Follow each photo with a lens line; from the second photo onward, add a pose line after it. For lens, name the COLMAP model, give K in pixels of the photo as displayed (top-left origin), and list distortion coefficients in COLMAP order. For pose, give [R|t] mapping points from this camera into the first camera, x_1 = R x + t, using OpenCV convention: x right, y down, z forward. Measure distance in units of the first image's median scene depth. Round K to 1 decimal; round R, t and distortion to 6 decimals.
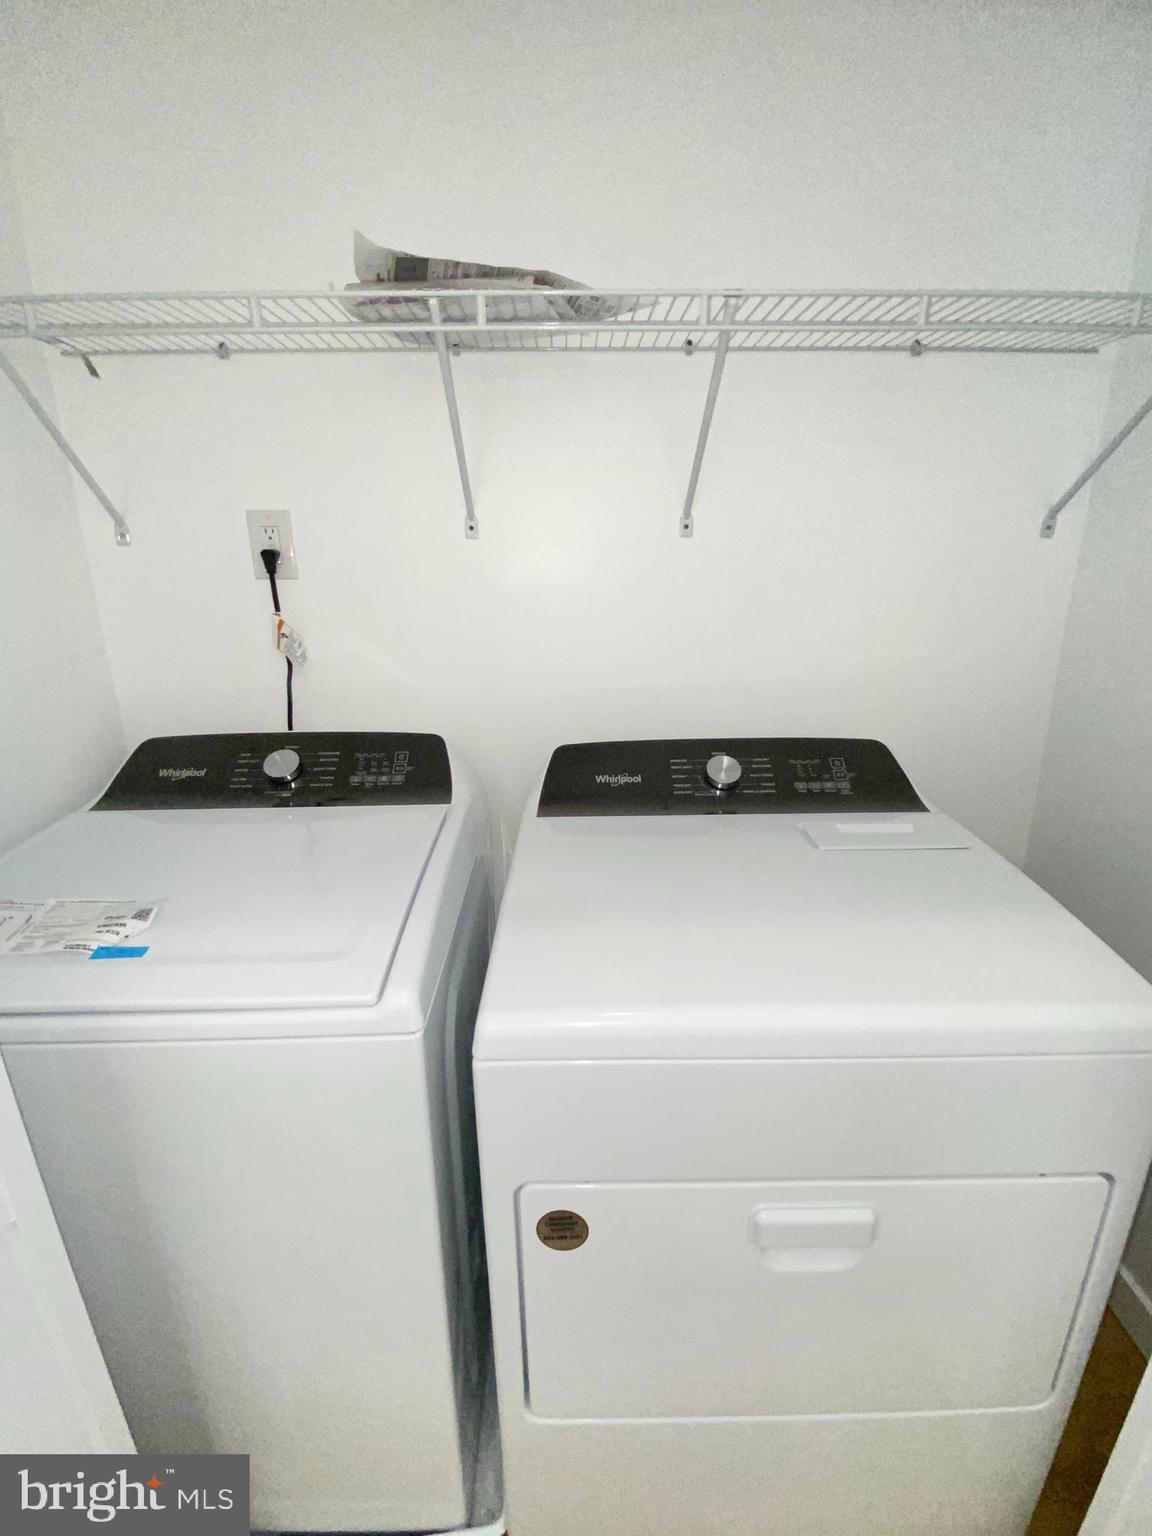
lens RADIAL K [[701.2, 0, 576.0], [0, 701.2, 768.0], [0, 0, 1]] dist [0.029316, -0.022857]
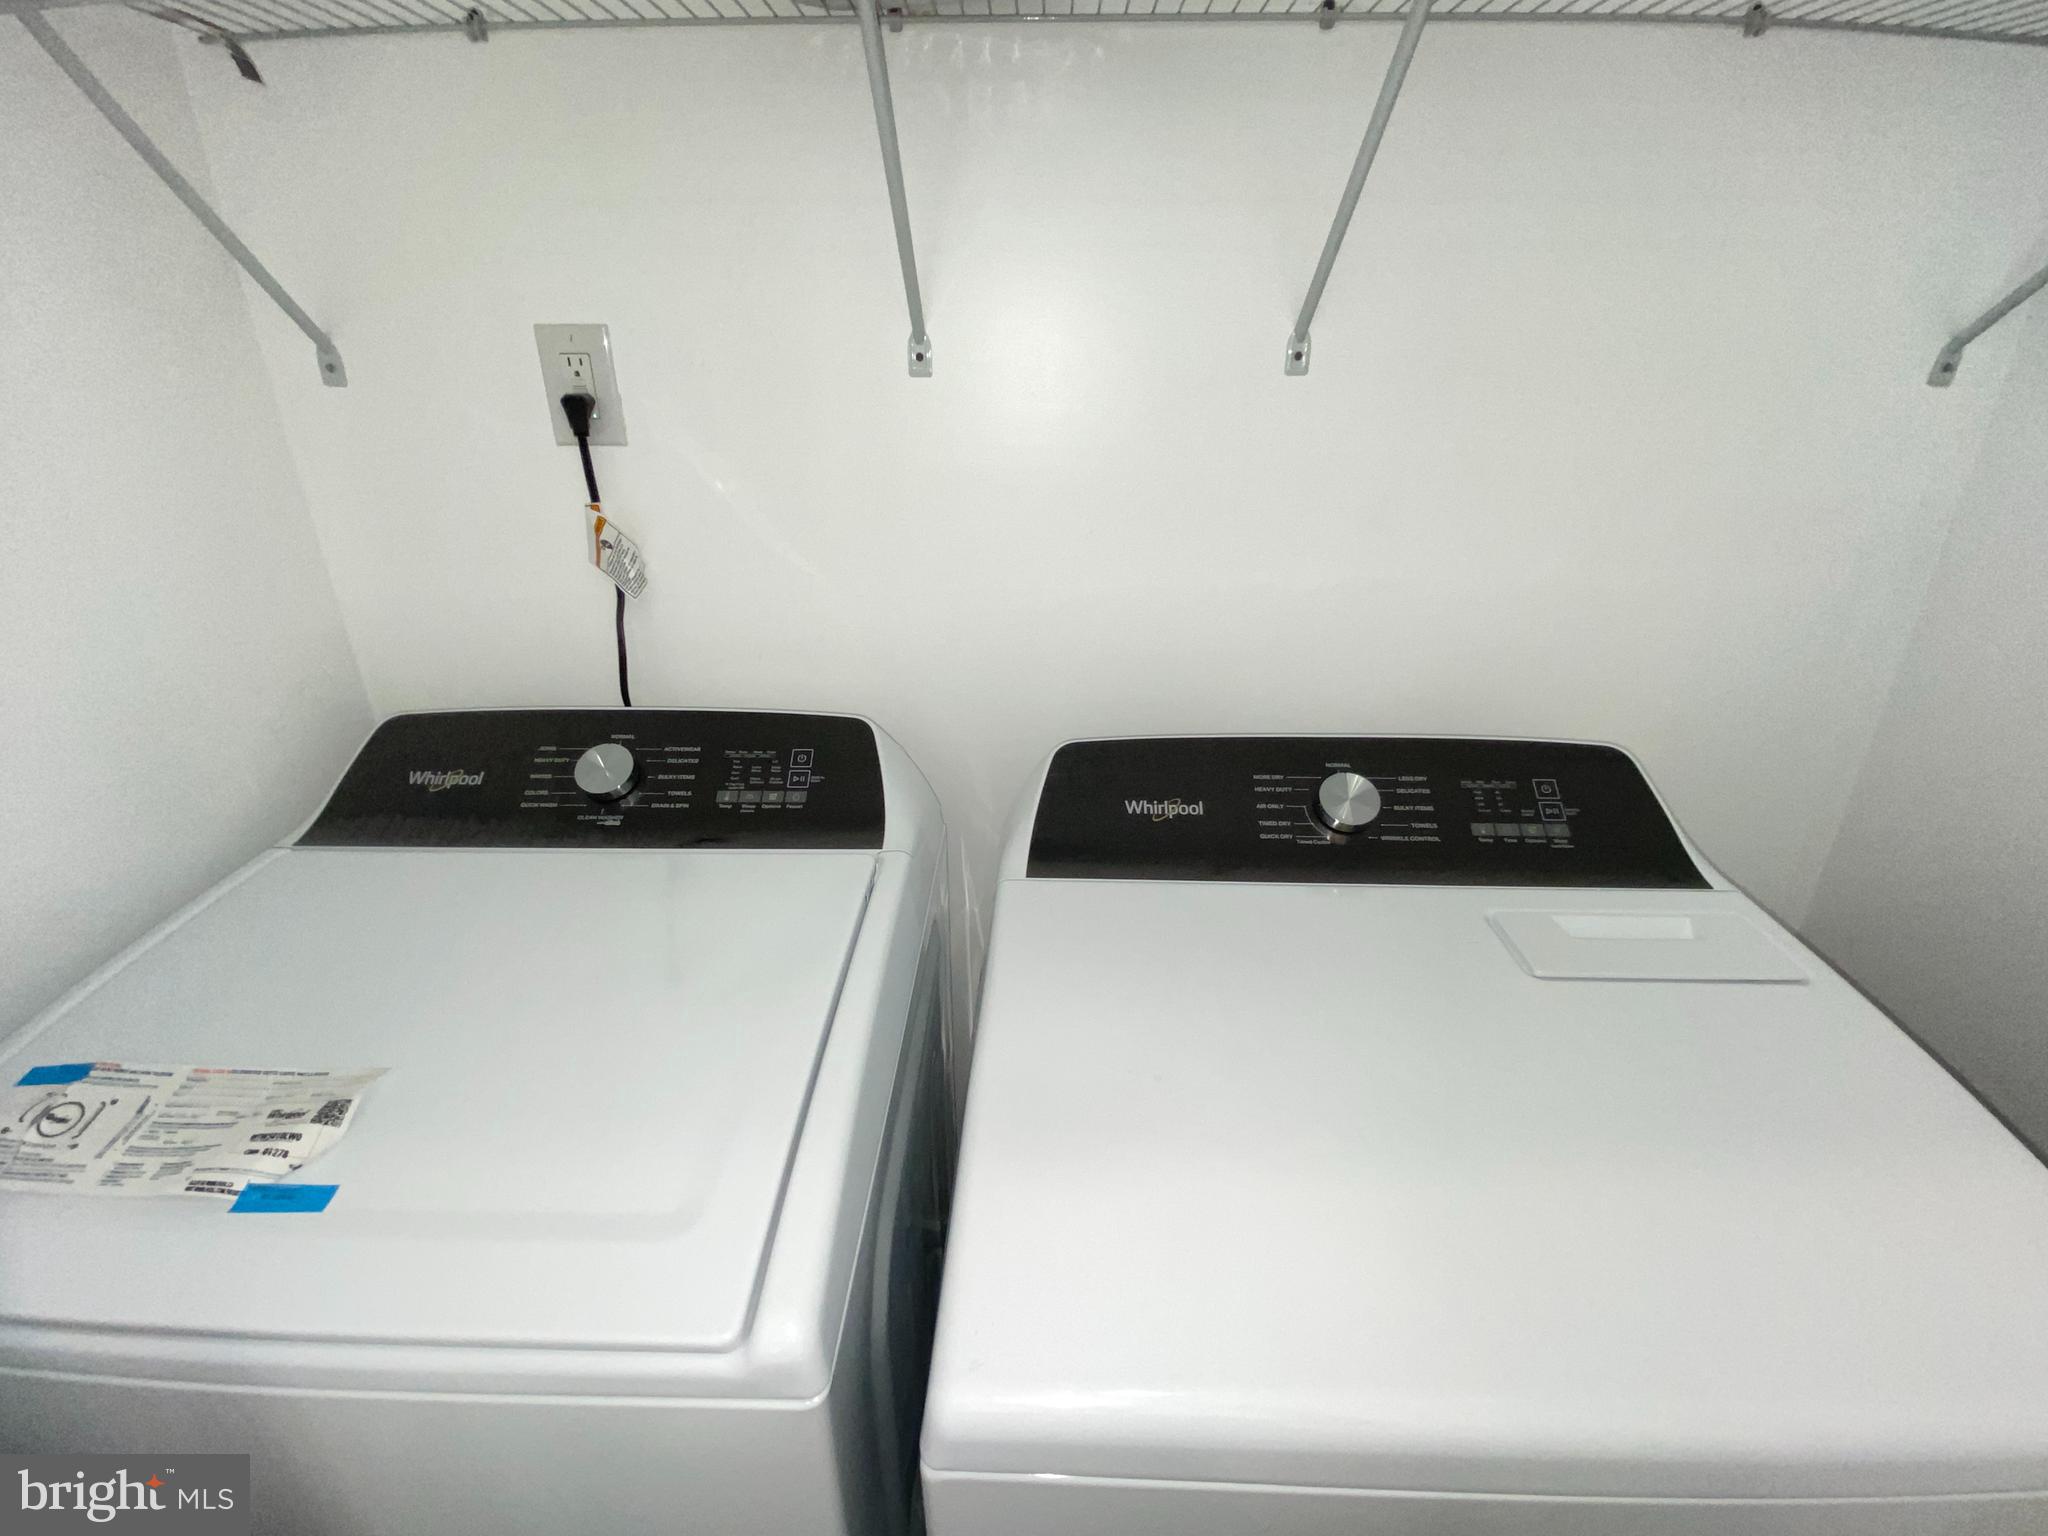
lens RADIAL K [[935.0, 0, 1011.3], [0, 935.0, 768.9], [0, 0, 1]] dist [0.029316, -0.022857]
pose [[0.998839, 0.024238, -0.041622, -0.036760], [-0.018976, 0.992290, 0.122474, -0.111176], [0.044270, -0.121542, 0.991599, 0.217967]]
